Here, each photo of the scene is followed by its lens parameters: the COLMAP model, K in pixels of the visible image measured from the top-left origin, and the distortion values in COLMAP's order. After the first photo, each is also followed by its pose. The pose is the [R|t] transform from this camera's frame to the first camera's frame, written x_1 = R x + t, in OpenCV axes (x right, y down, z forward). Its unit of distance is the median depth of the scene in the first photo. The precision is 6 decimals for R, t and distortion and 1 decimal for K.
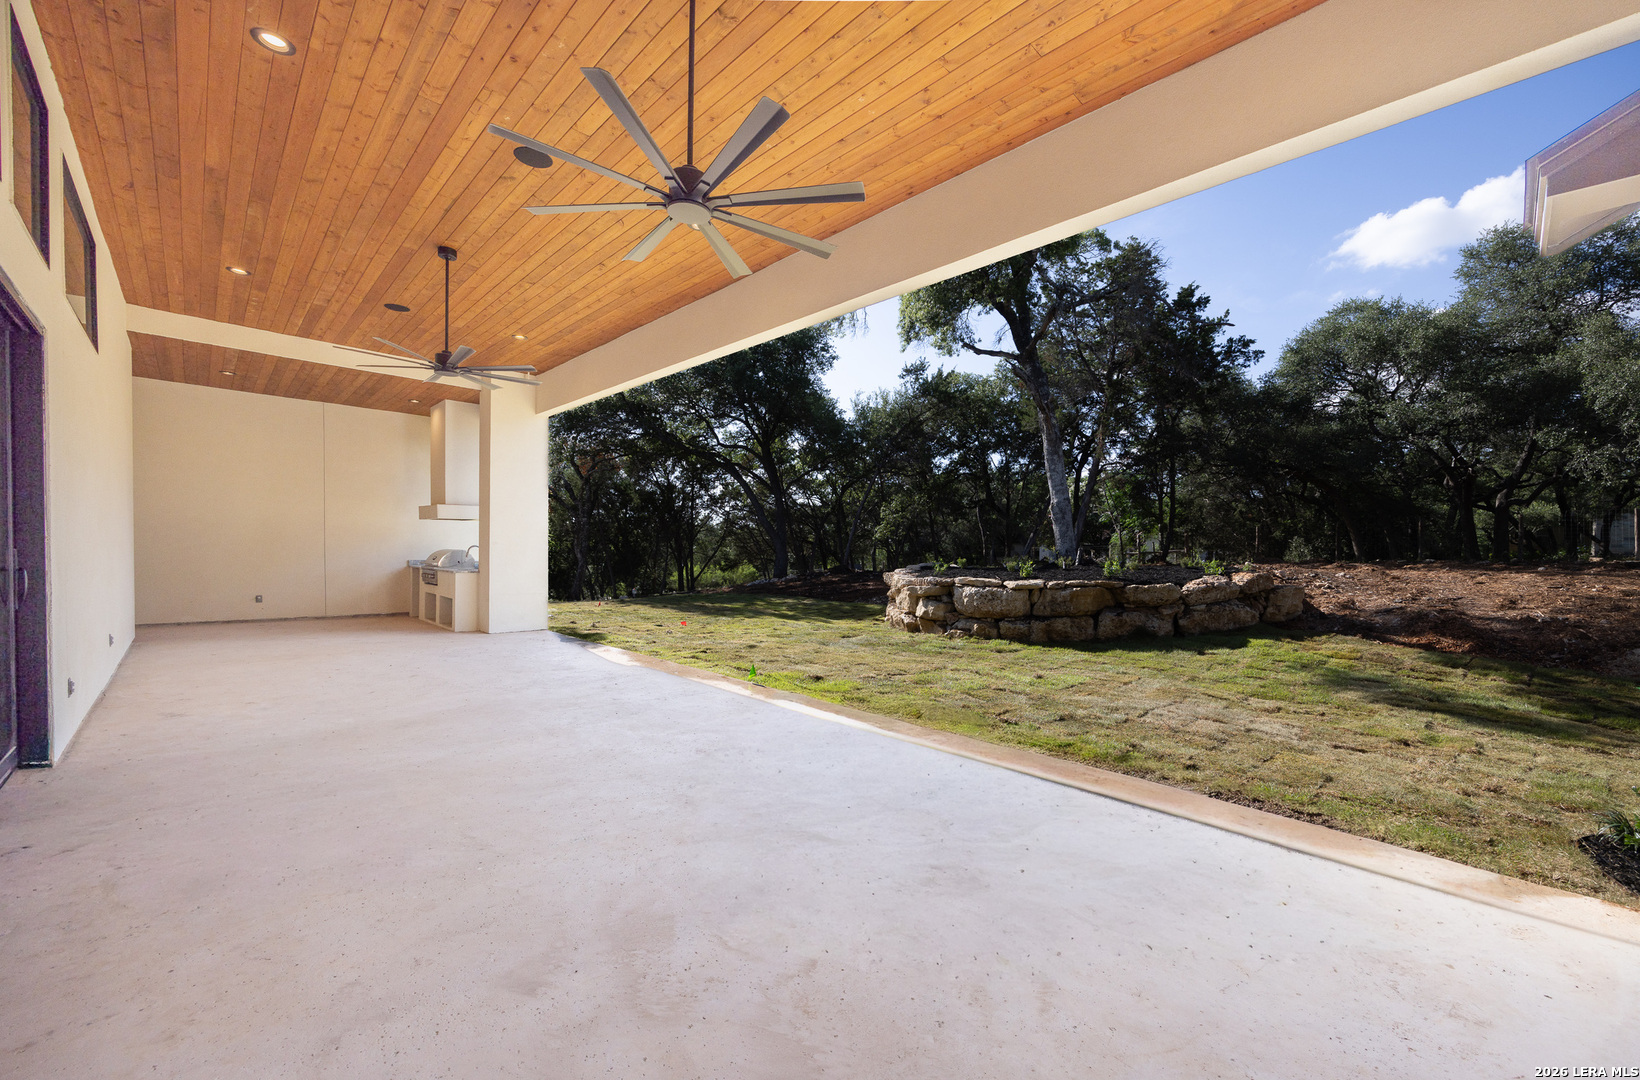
lens RADIAL K [[650.4, 0, 820.7], [0, 650.4, 567.3], [0, 0, 1]] dist [0.012996, 0.000037]
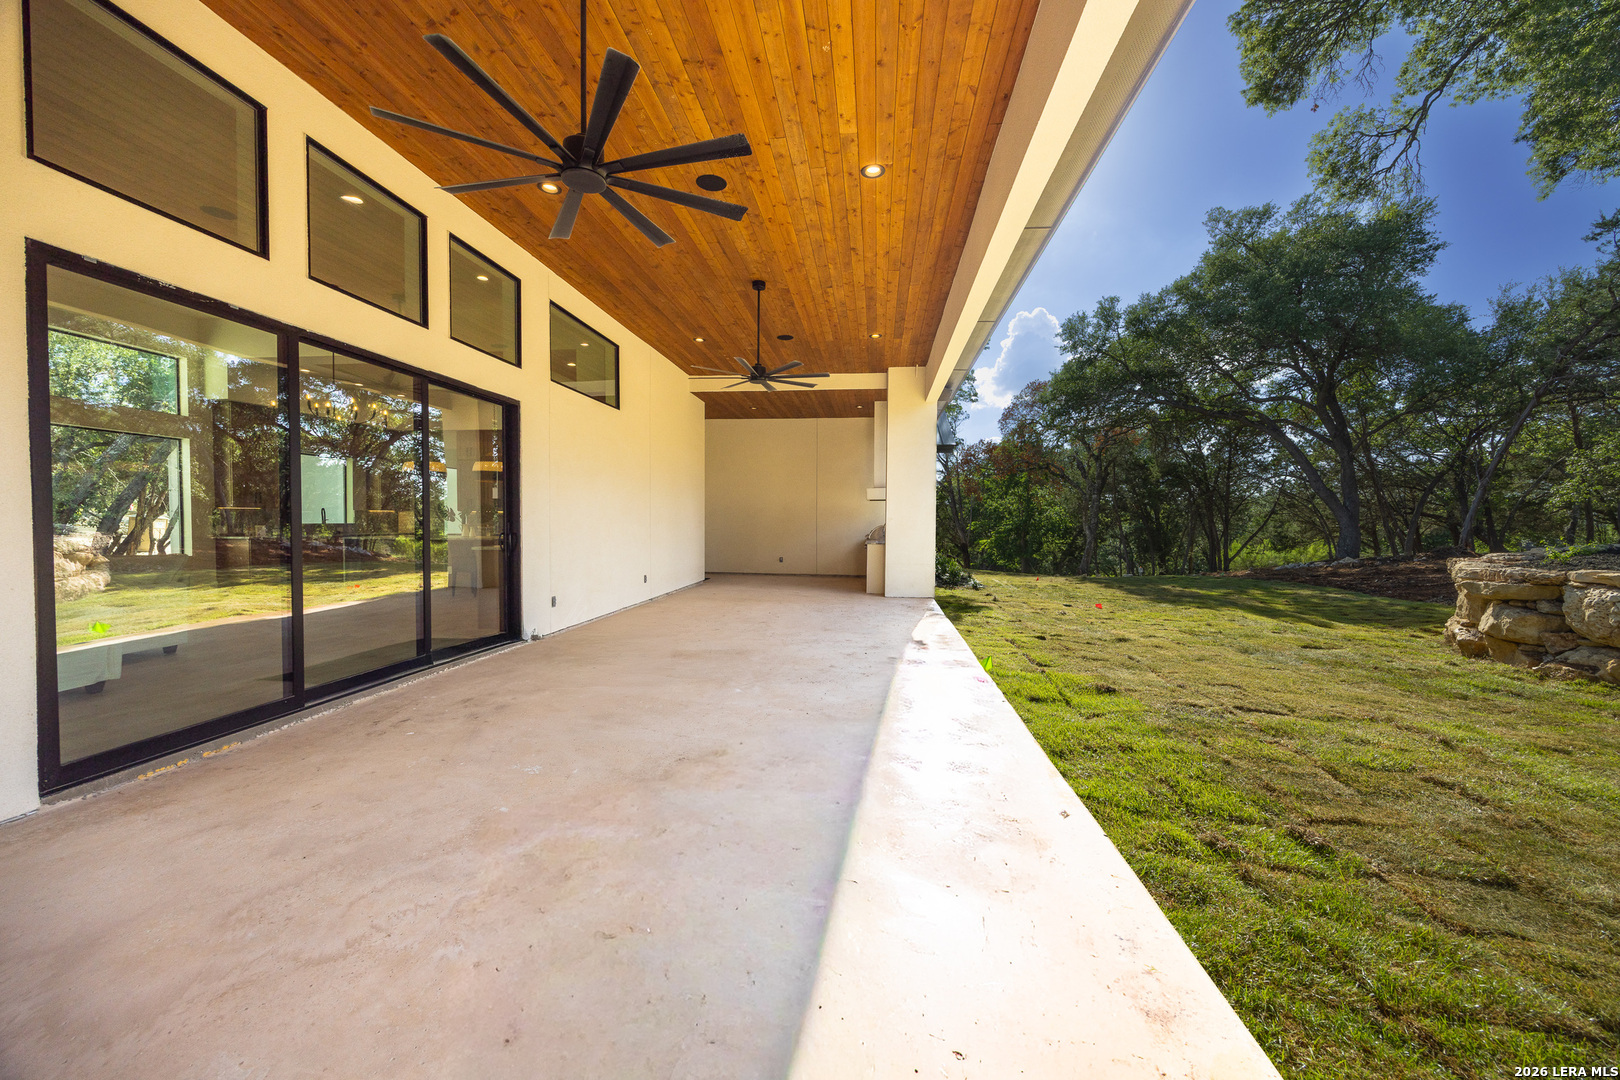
lens RADIAL K [[597.7, 0, 810.0], [0, 597.7, 540.0], [0, 0, 1]] dist [0.001325, 0.000230]
pose [[0.638570, 0.012877, -0.769456, 0.183895], [-0.018070, 0.999835, 0.001736, 0.000780], [0.769352, 0.012796, 0.638698, 0.174481]]
